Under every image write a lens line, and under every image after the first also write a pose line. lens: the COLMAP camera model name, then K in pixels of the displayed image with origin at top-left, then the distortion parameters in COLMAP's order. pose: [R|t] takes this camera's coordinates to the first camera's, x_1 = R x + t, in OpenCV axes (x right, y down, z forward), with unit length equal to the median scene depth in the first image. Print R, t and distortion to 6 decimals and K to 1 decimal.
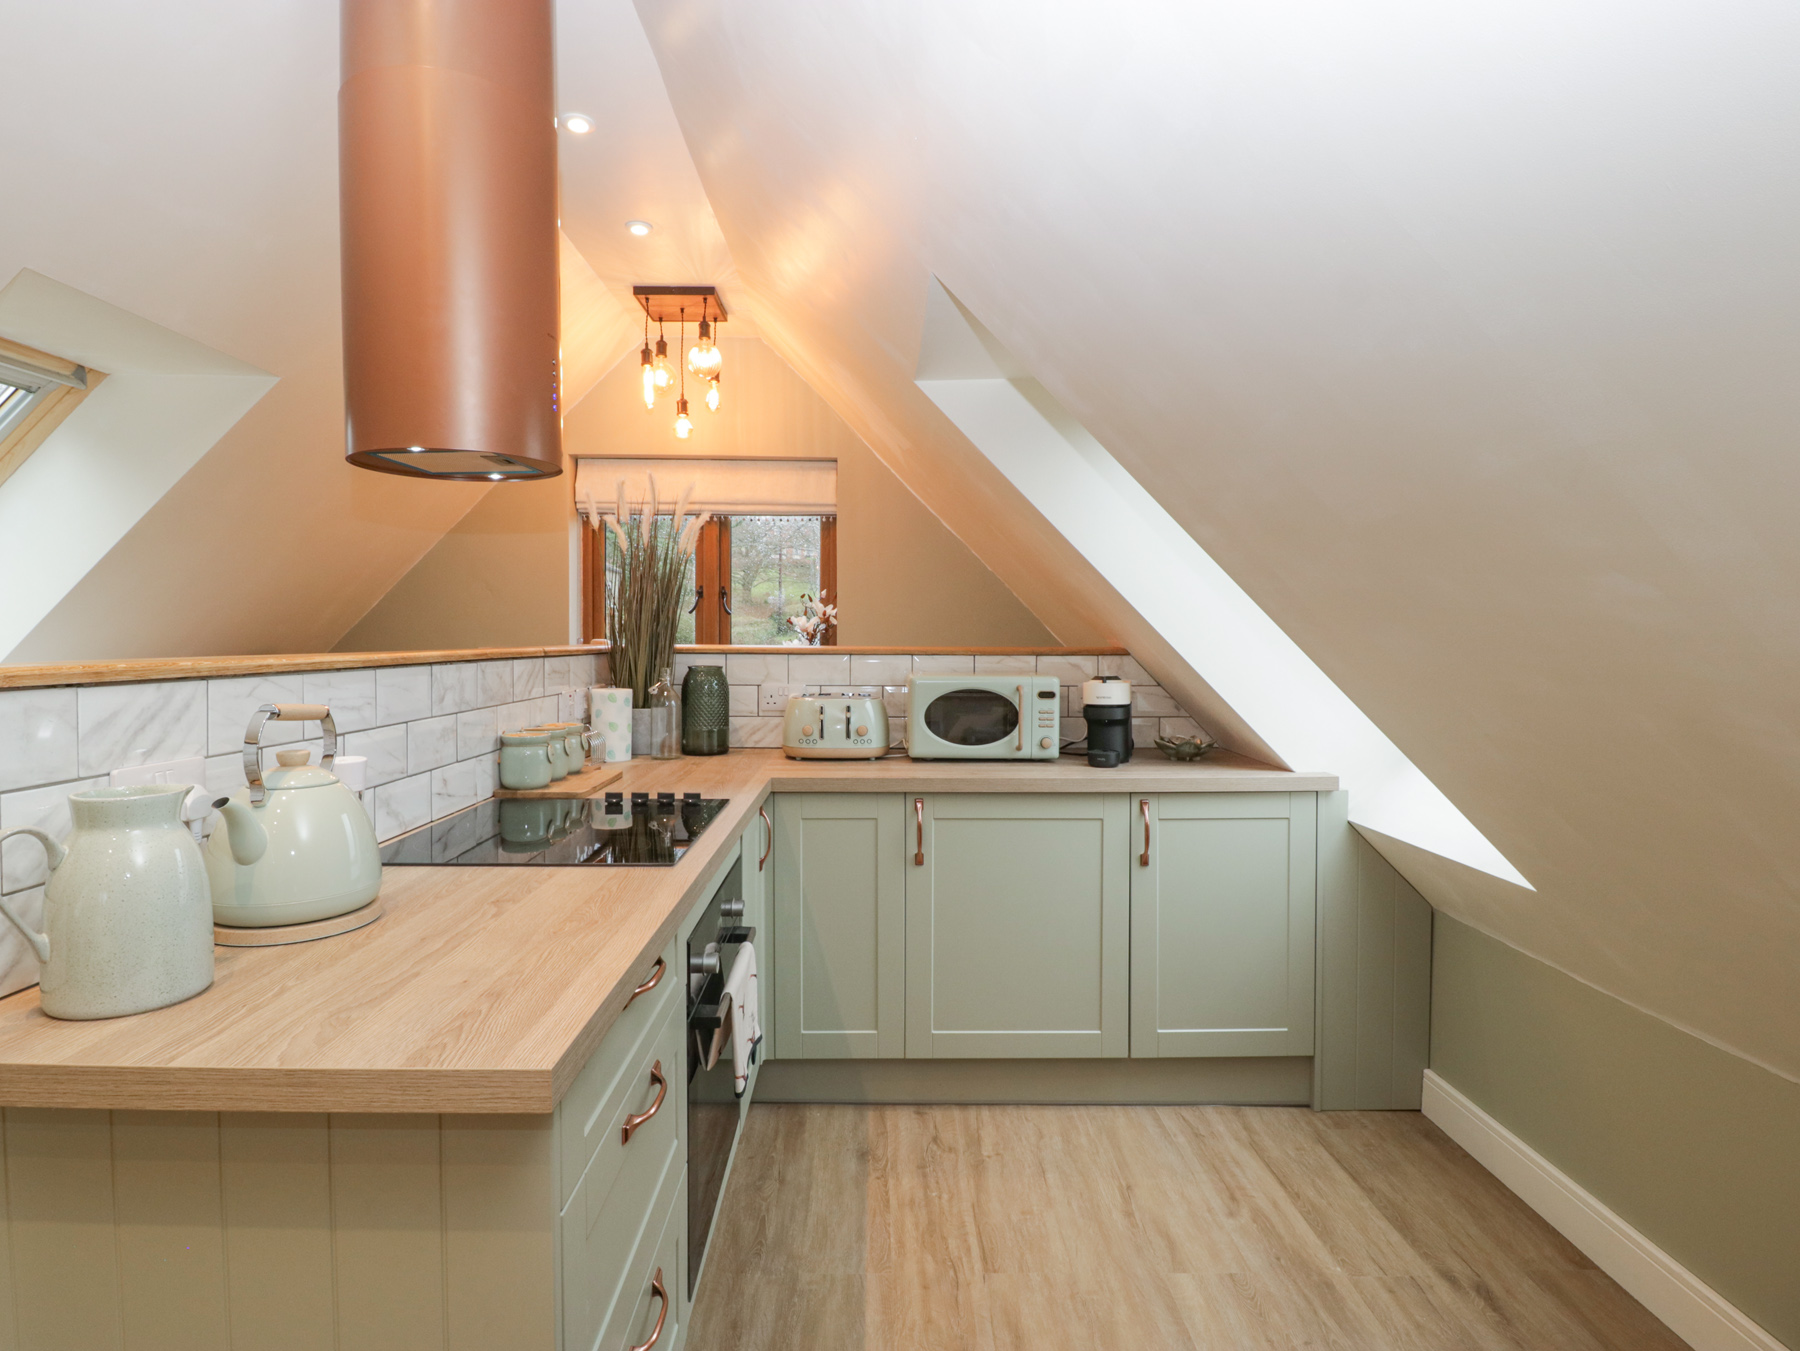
lens RADIAL K [[932.1, 0, 886.2], [0, 932.1, 657.9], [0, 0, 1]] dist [-0.001875, -0.011723]
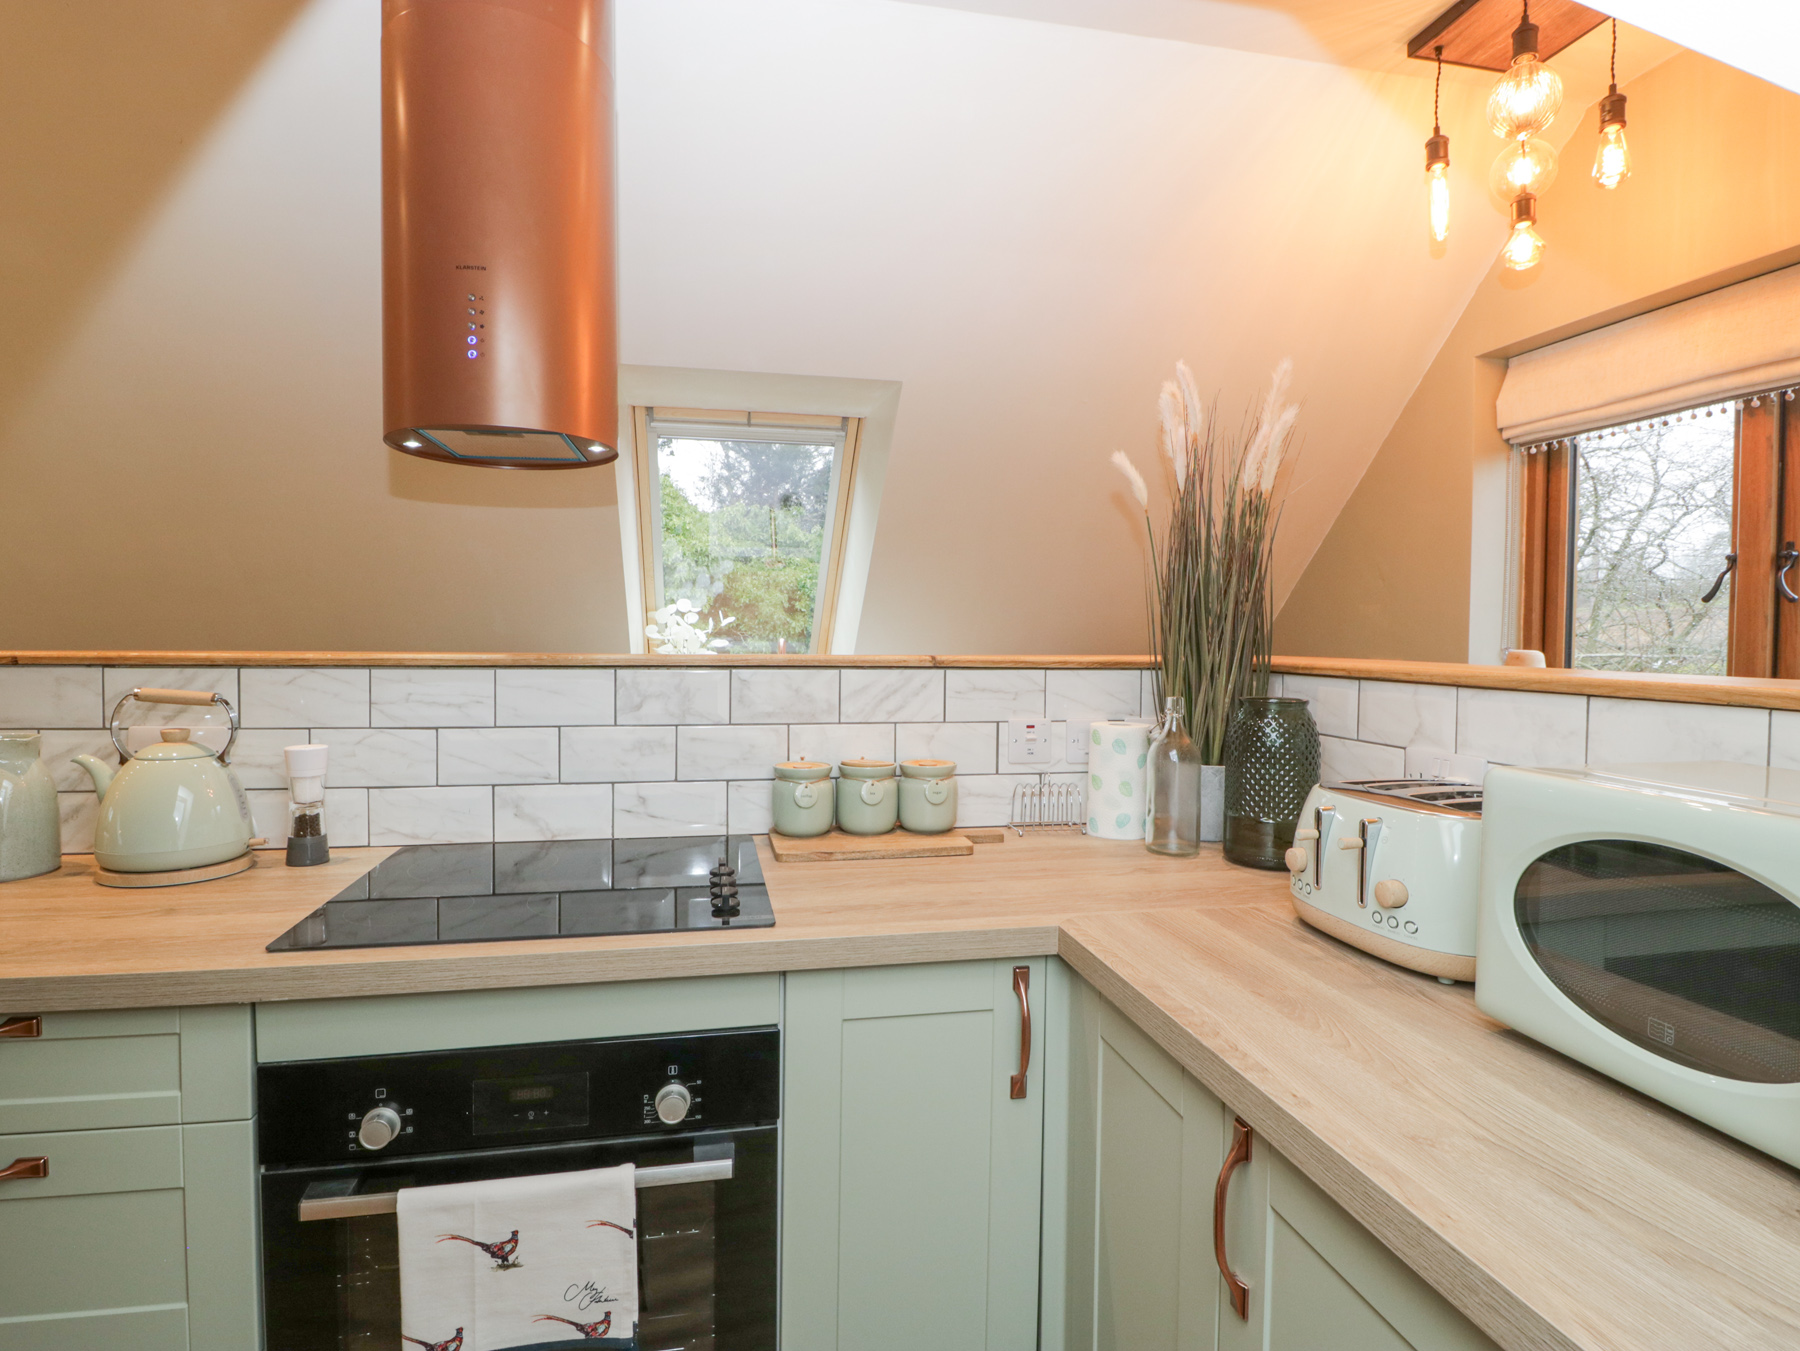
lens RADIAL K [[932.1, 0, 901.2], [0, 932.1, 672.1], [0, 0, 1]] dist [-0.001875, -0.011723]
pose [[0.191983, 0.039849, -0.980589, 0.312685], [-0.032041, 0.998897, 0.034320, -0.019855], [0.980875, 0.024830, 0.193048, 0.740982]]
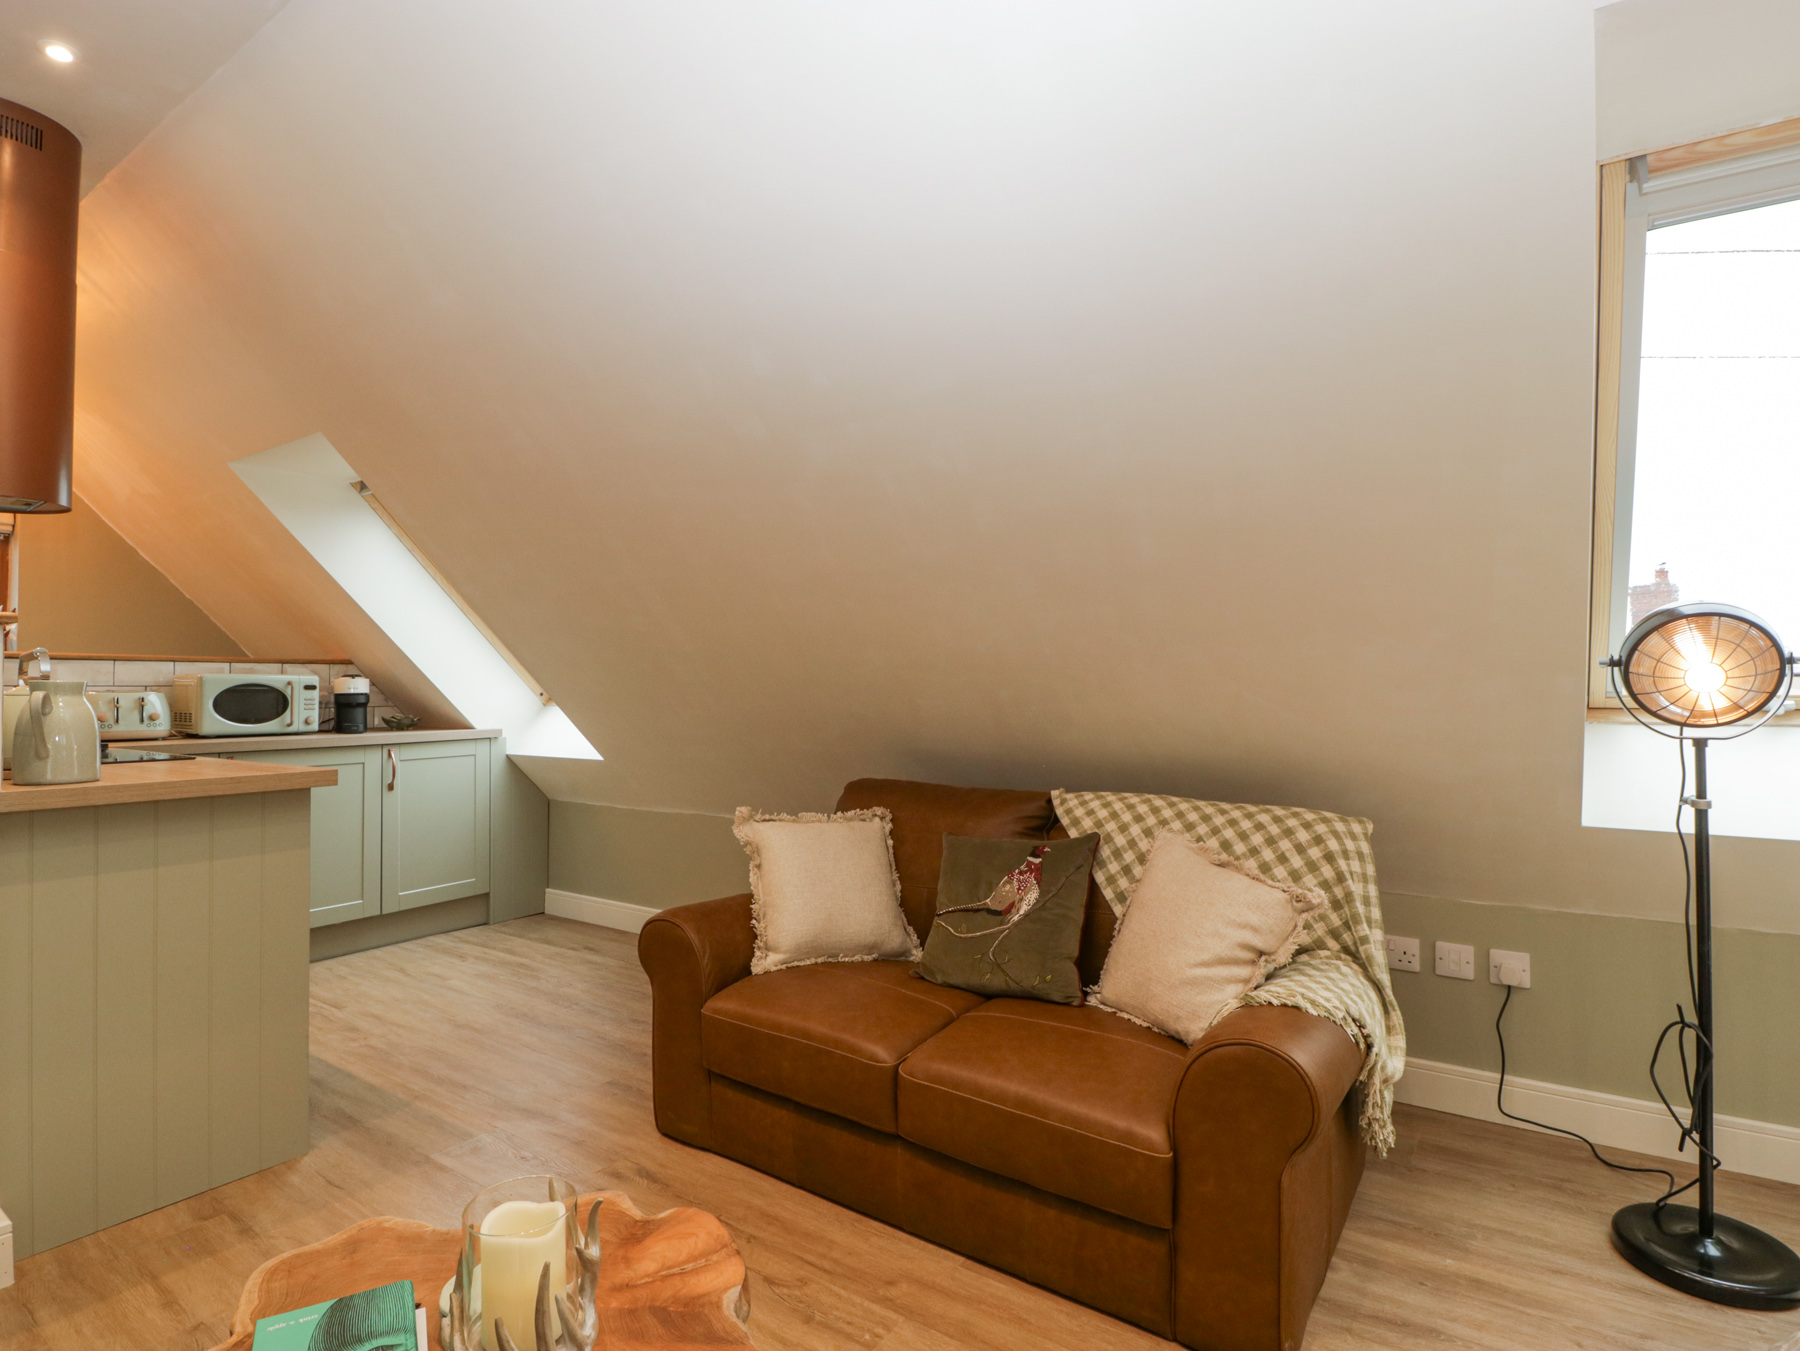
lens RADIAL K [[932.1, 0, 884.4], [0, 932.1, 662.1], [0, 0, 1]] dist [-0.001875, -0.011723]
pose [[0.580486, 0.016517, 0.814103, -0.489331], [0.024234, 0.999001, -0.037548, 0.076584], [-0.813910, 0.041525, 0.579505, -0.571885]]
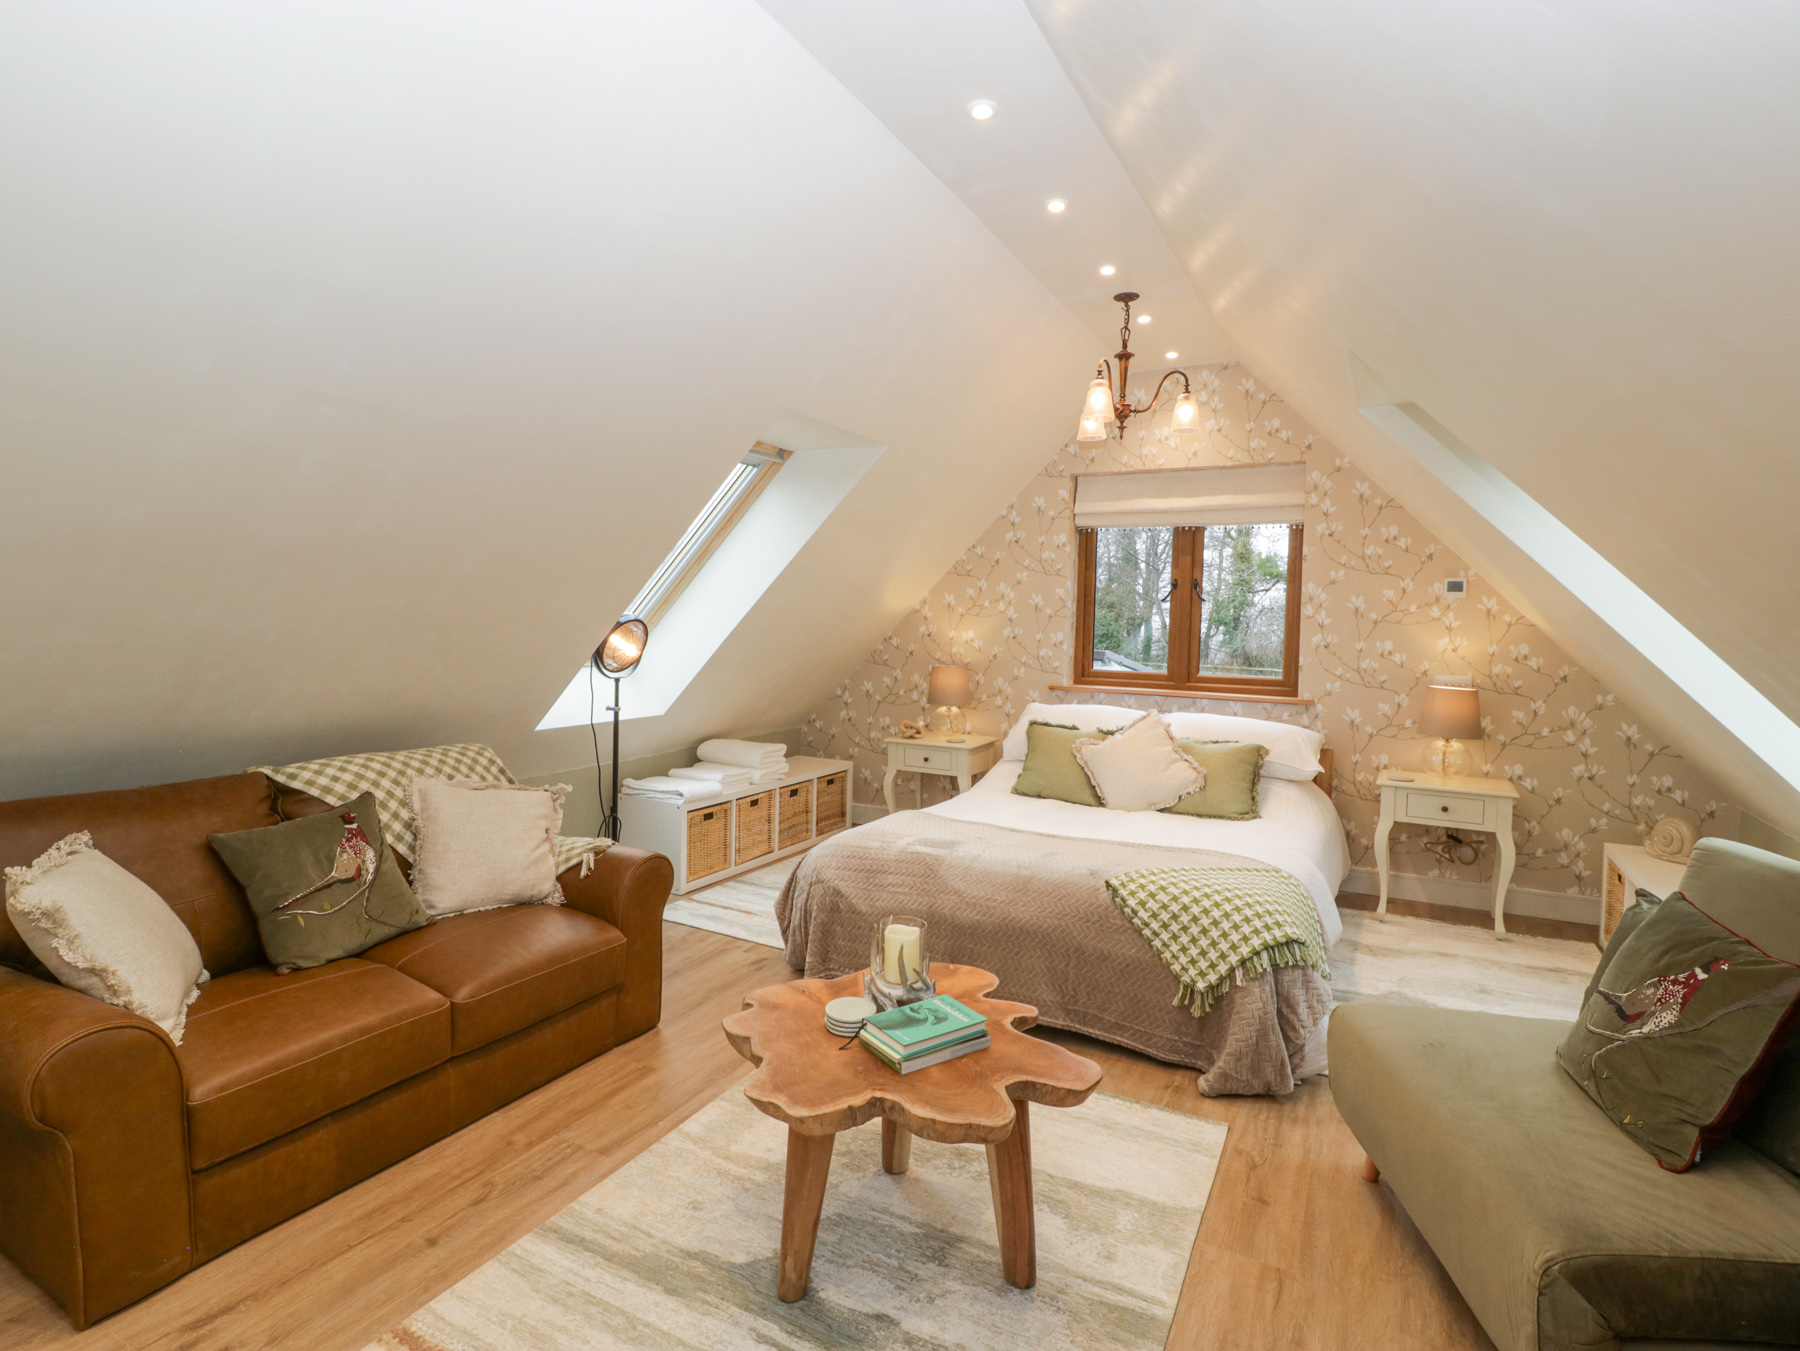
lens RADIAL K [[932.1, 0, 884.9], [0, 932.1, 659.2], [0, 0, 1]] dist [-0.001875, -0.011723]
pose [[-0.875640, -0.045235, 0.480842, -0.626913], [-0.010770, 0.997185, 0.074197, -0.012862], [-0.482845, 0.059792, -0.873662, 0.342909]]
